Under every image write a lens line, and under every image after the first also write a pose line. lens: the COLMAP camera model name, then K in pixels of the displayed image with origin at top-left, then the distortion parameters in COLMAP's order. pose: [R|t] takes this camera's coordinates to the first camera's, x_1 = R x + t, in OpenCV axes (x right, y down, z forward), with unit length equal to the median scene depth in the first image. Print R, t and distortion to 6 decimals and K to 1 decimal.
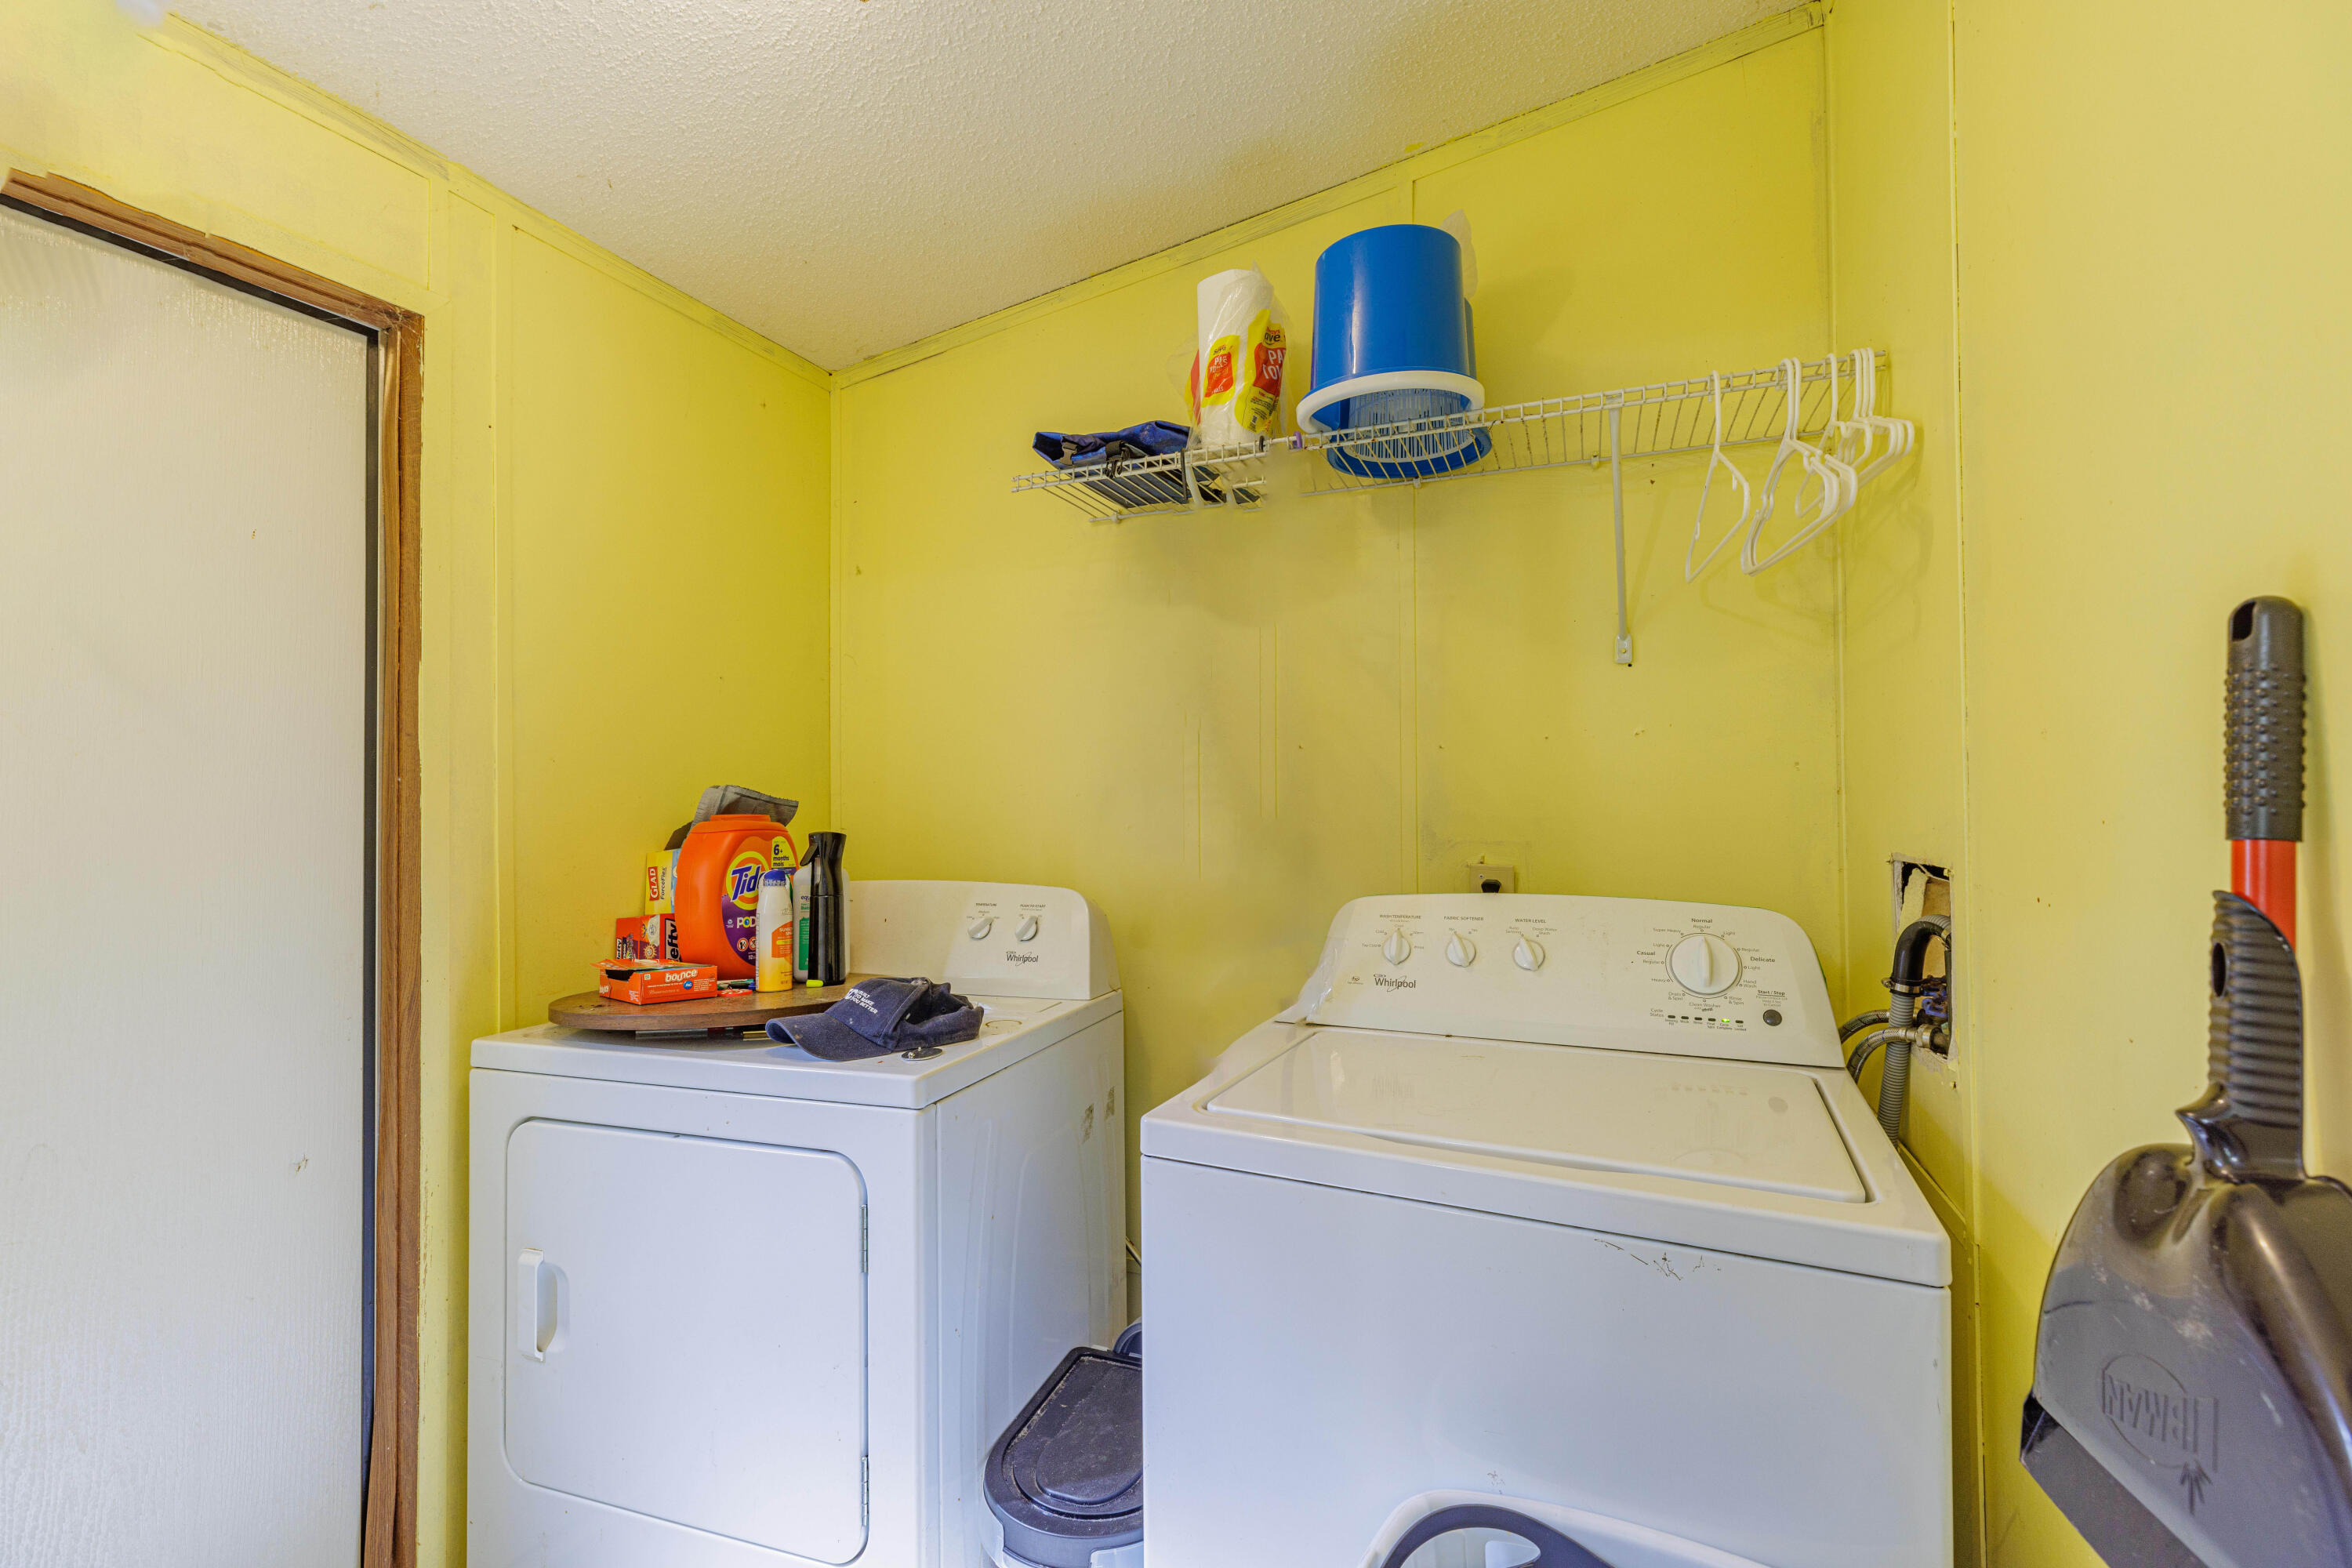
lens RADIAL K [[1001.0, 0, 1174.0], [0, 1001.0, 777.7], [0, 0, 1]] dist [0.001115, -0.000005]
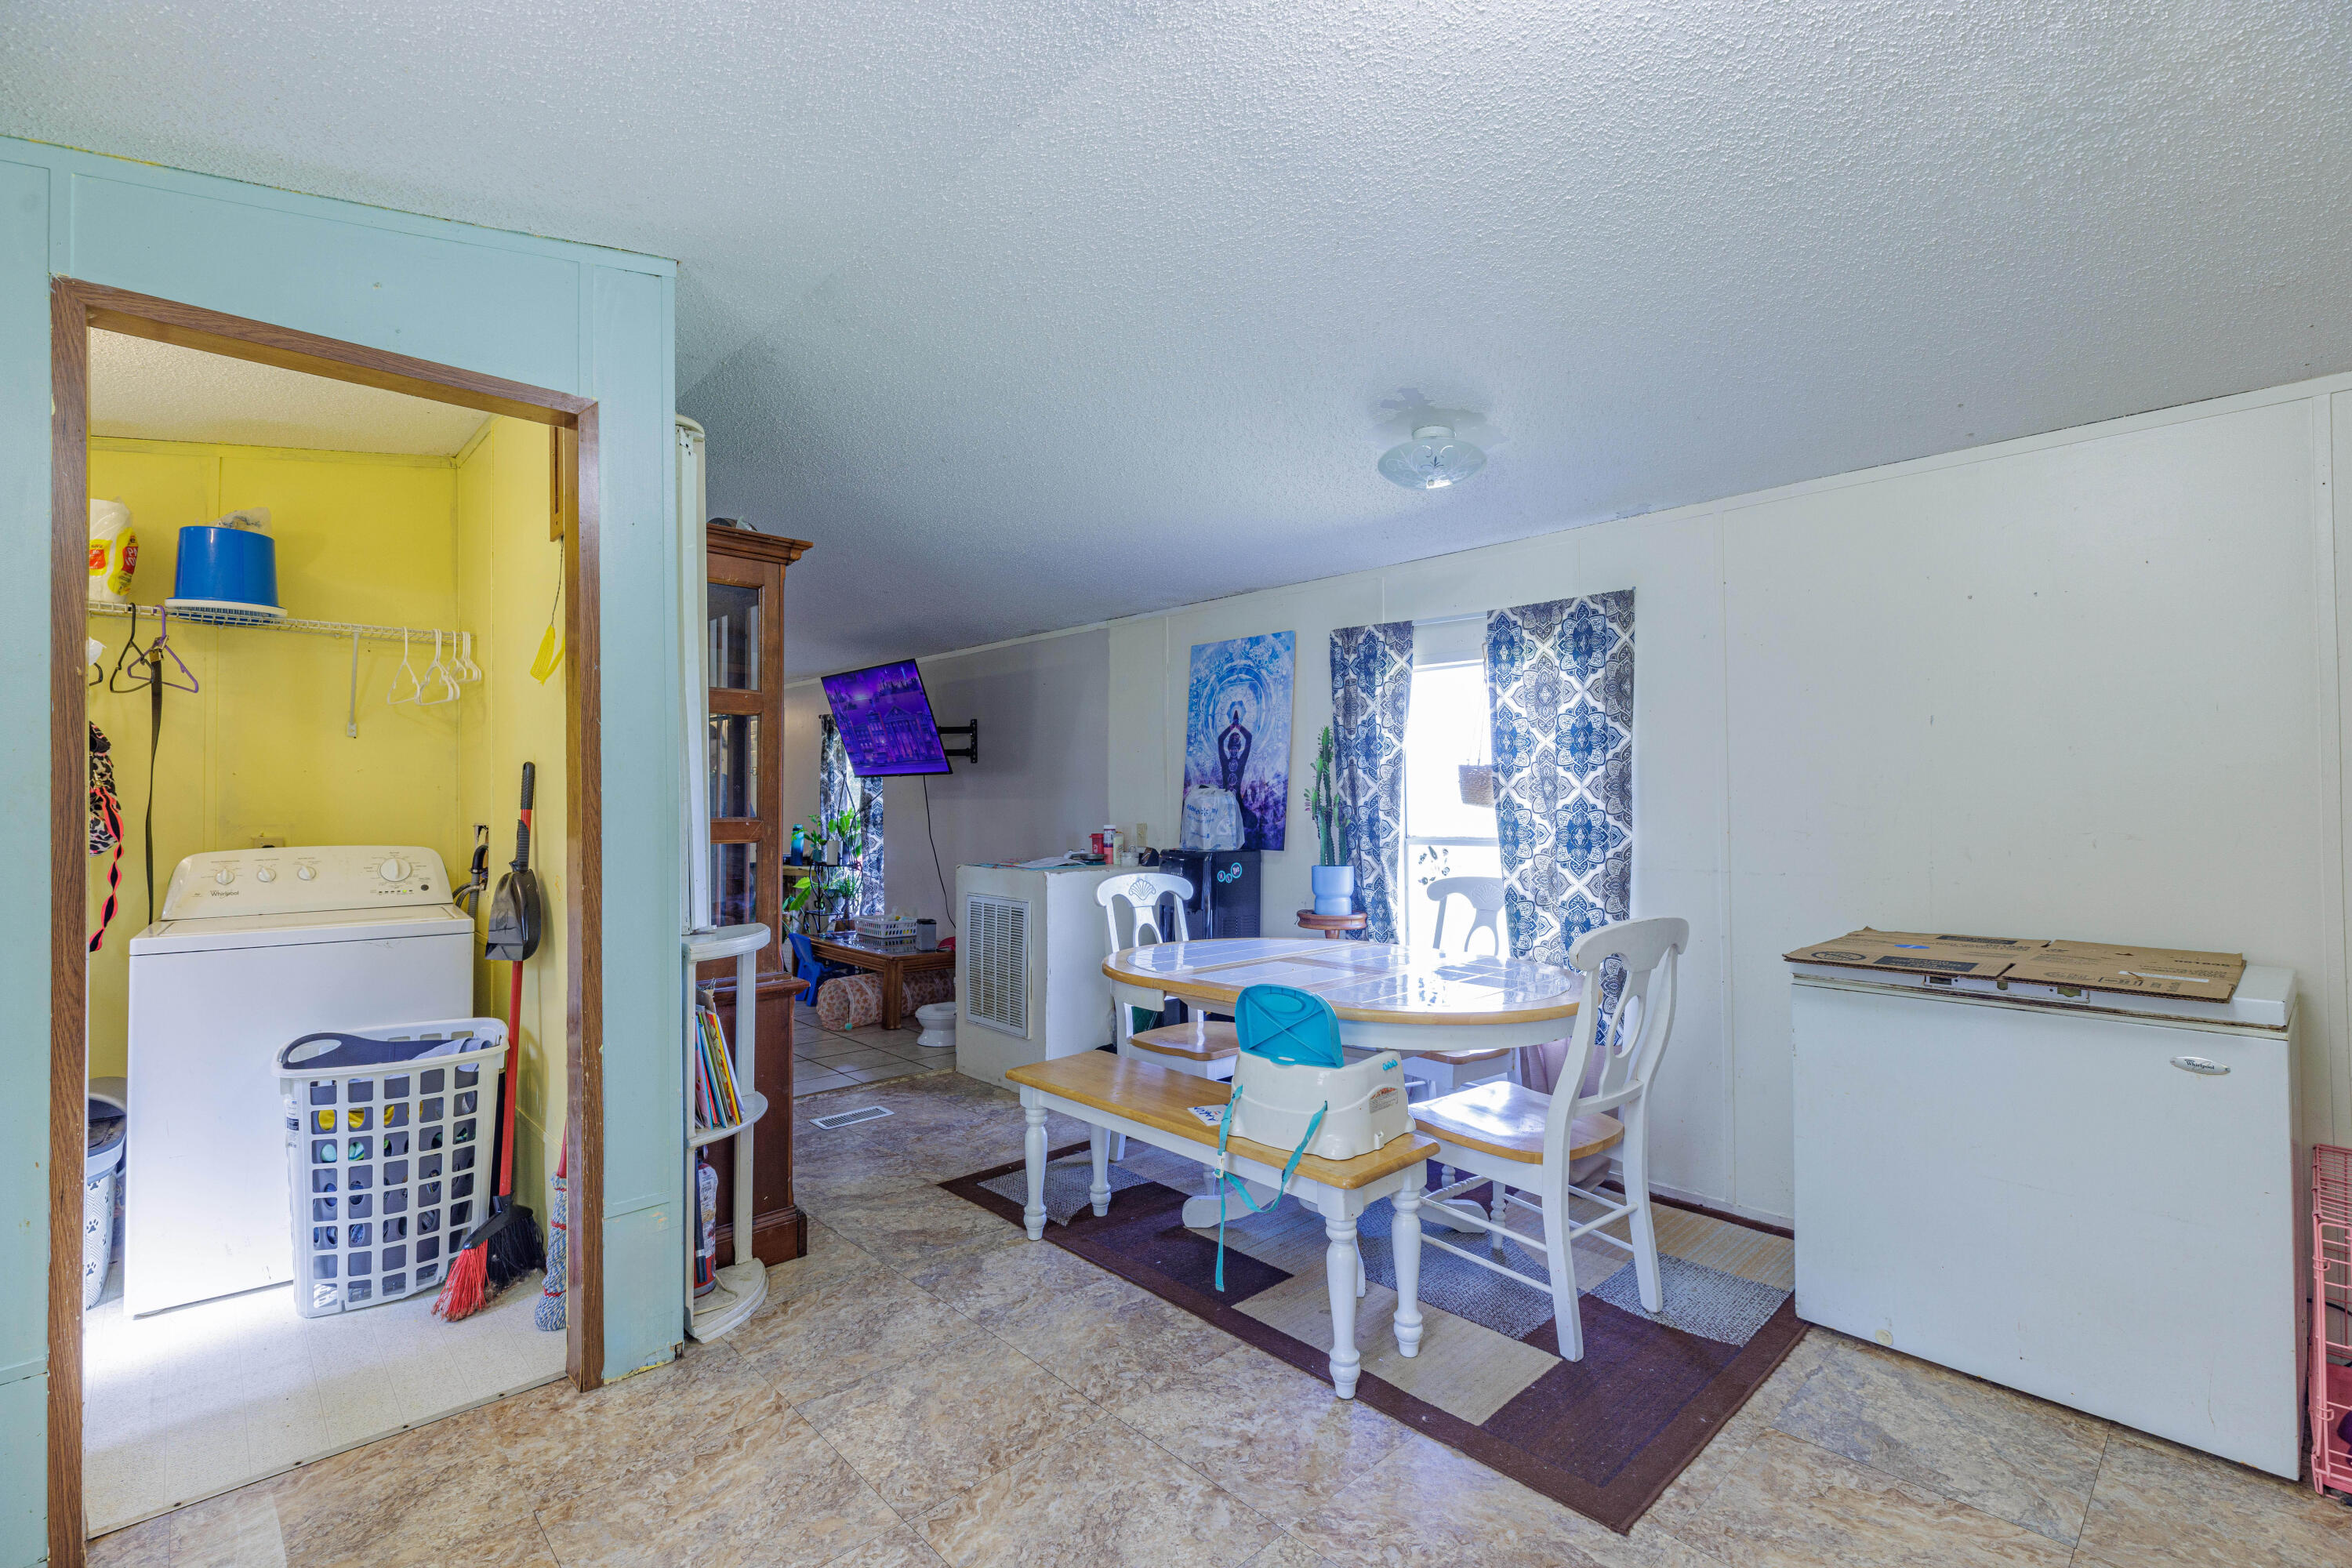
lens RADIAL K [[1042.4, 0, 1173.0], [0, 1042.4, 791.3], [0, 0, 1]] dist [0.003449, 0.000593]
pose [[0.403076, 0.010189, 0.915110, -1.011057], [-0.017491, 0.999841, -0.003428, -0.027957], [-0.915000, -0.014625, 0.403190, -1.710804]]
